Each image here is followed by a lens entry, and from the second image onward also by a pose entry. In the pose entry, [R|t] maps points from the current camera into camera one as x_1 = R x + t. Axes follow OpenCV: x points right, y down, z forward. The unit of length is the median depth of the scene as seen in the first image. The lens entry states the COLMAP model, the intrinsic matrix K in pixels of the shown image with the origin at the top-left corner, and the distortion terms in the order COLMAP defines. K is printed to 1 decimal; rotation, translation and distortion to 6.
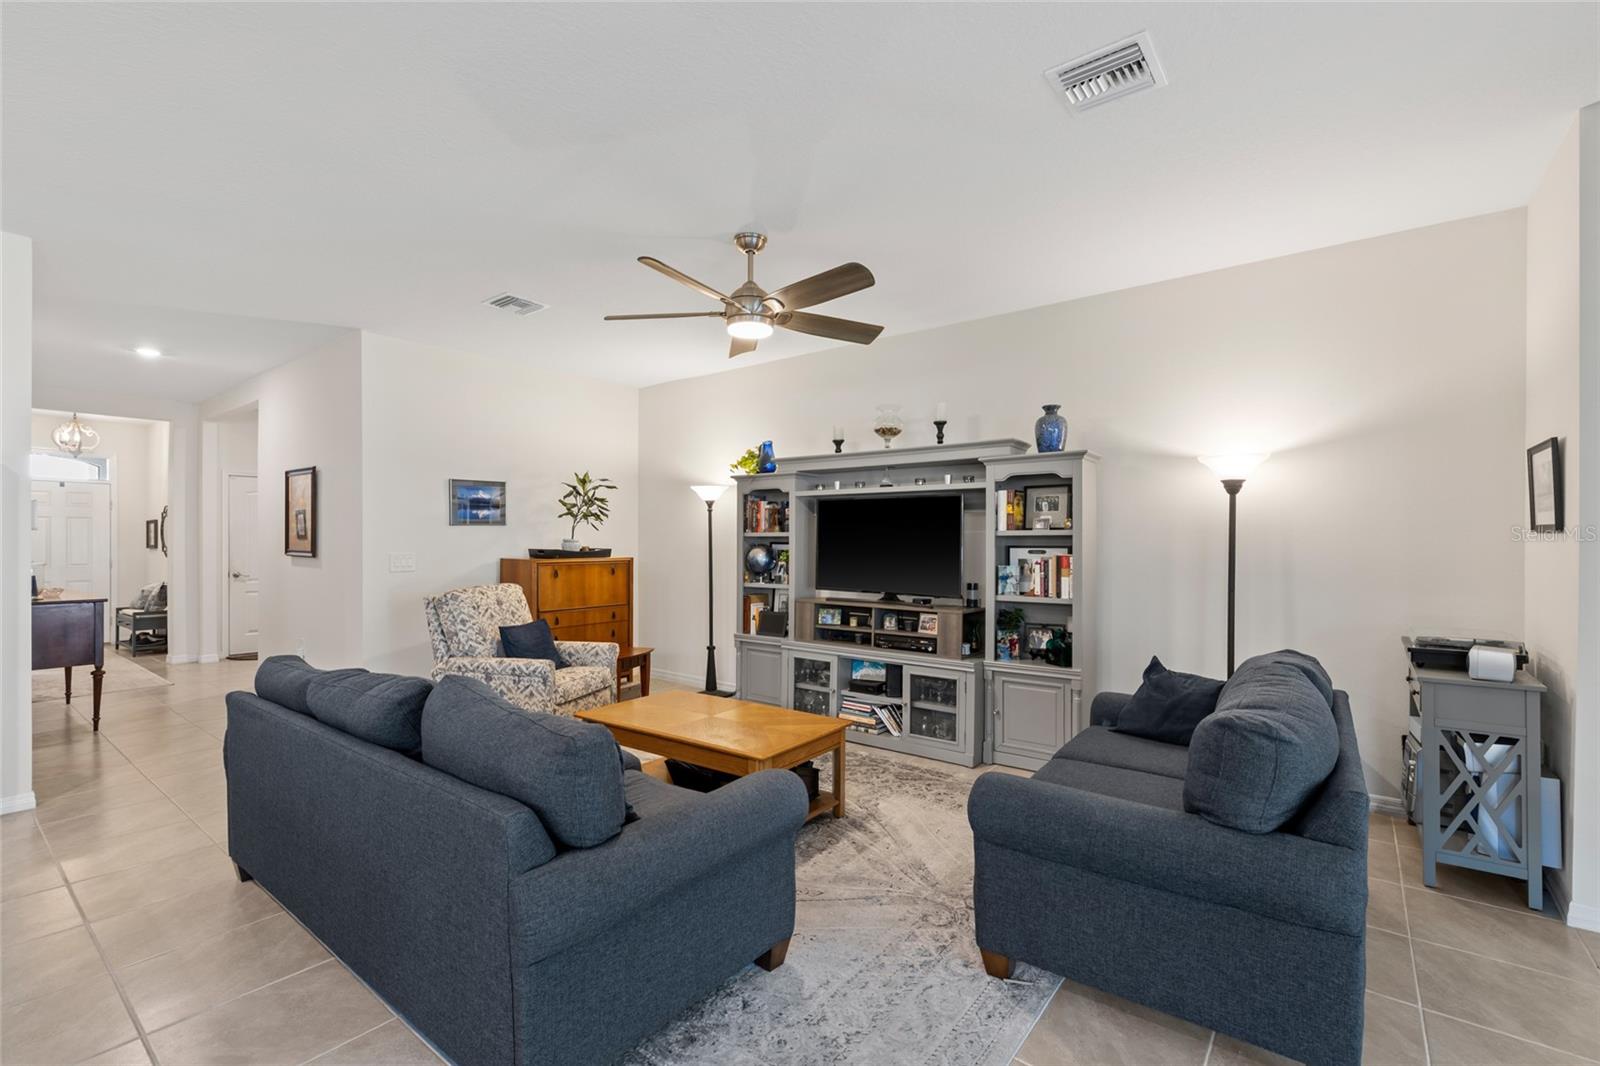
lens RADIAL K [[703.9, 0, 803.4], [0, 703.9, 542.7], [0, 0, 1]] dist [0.000809, -0.000038]
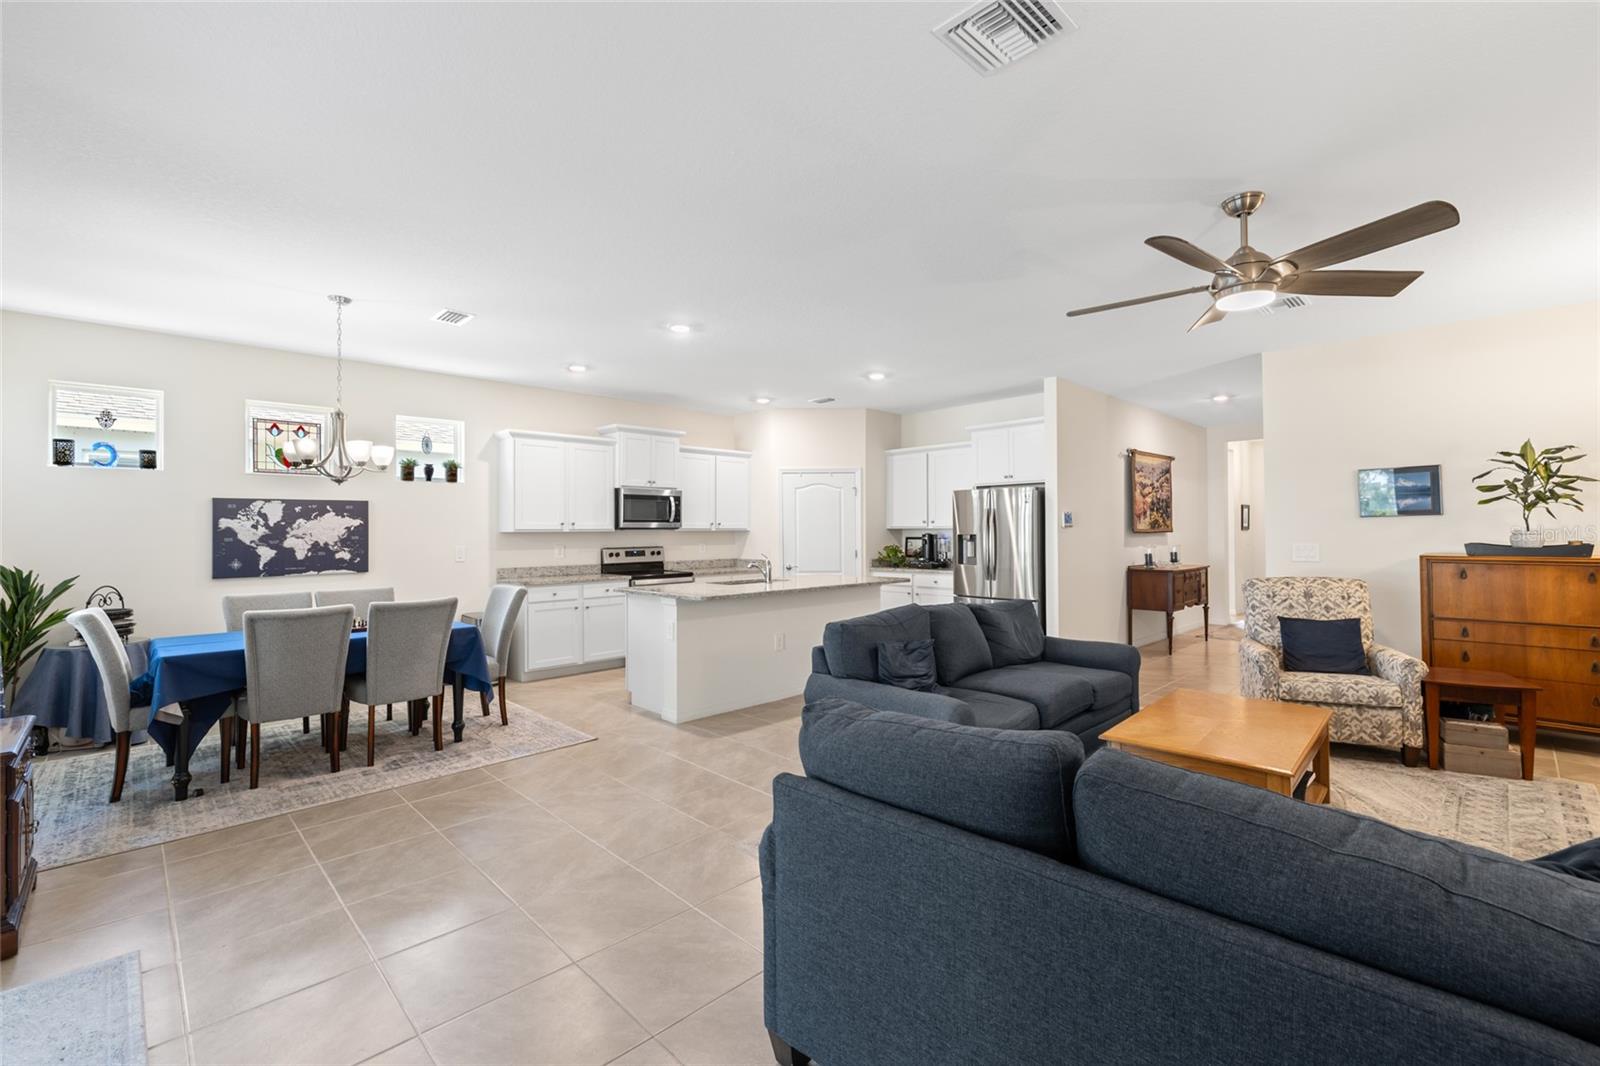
lens RADIAL K [[689.1, 0, 792.7], [0, 689.1, 522.3], [0, 0, 1]] dist [0.001833, -0.000311]
pose [[-0.141224, -0.014235, -0.989875, 0.556276], [0.003665, 0.999882, -0.014902, -0.006341], [0.989971, -0.005733, -0.141155, 0.353904]]
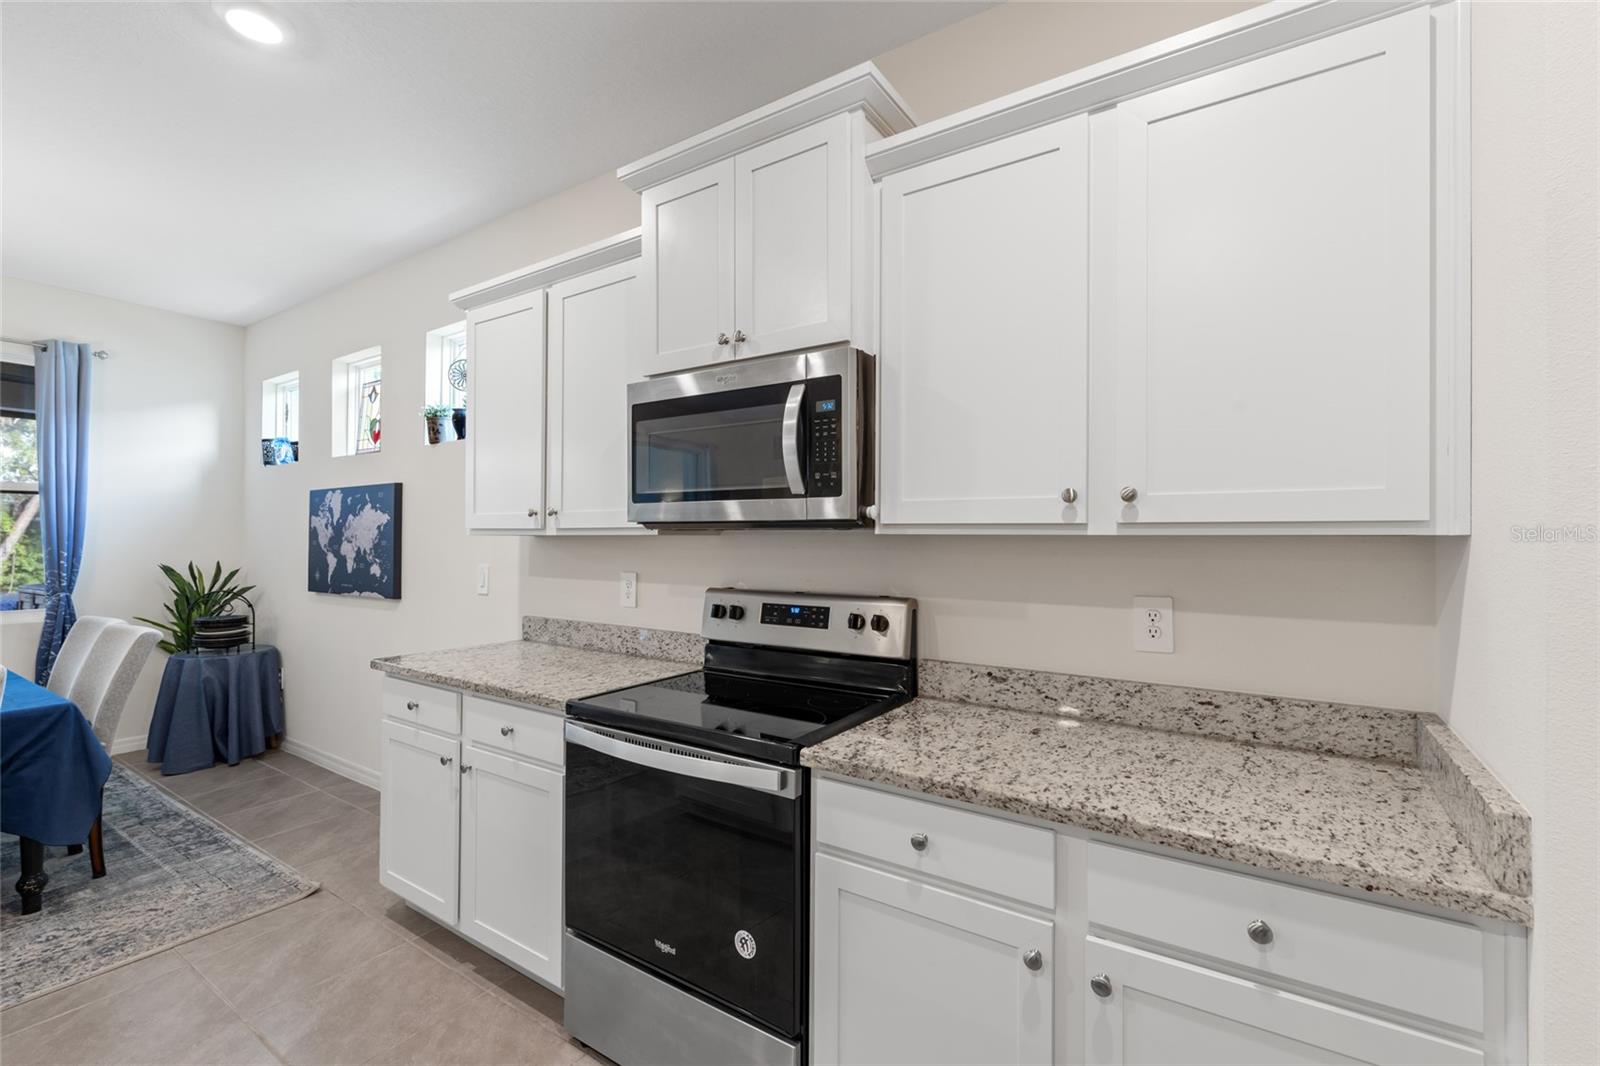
lens RADIAL K [[692.1, 0, 792.5], [0, 692.1, 531.9], [0, 0, 1]] dist [0.000831, 0.000001]
pose [[-0.997403, -0.006795, -0.071708, -0.759893], [-0.006356, 0.999960, -0.006340, -0.009785], [0.071748, -0.005868, -0.997406, 0.230825]]
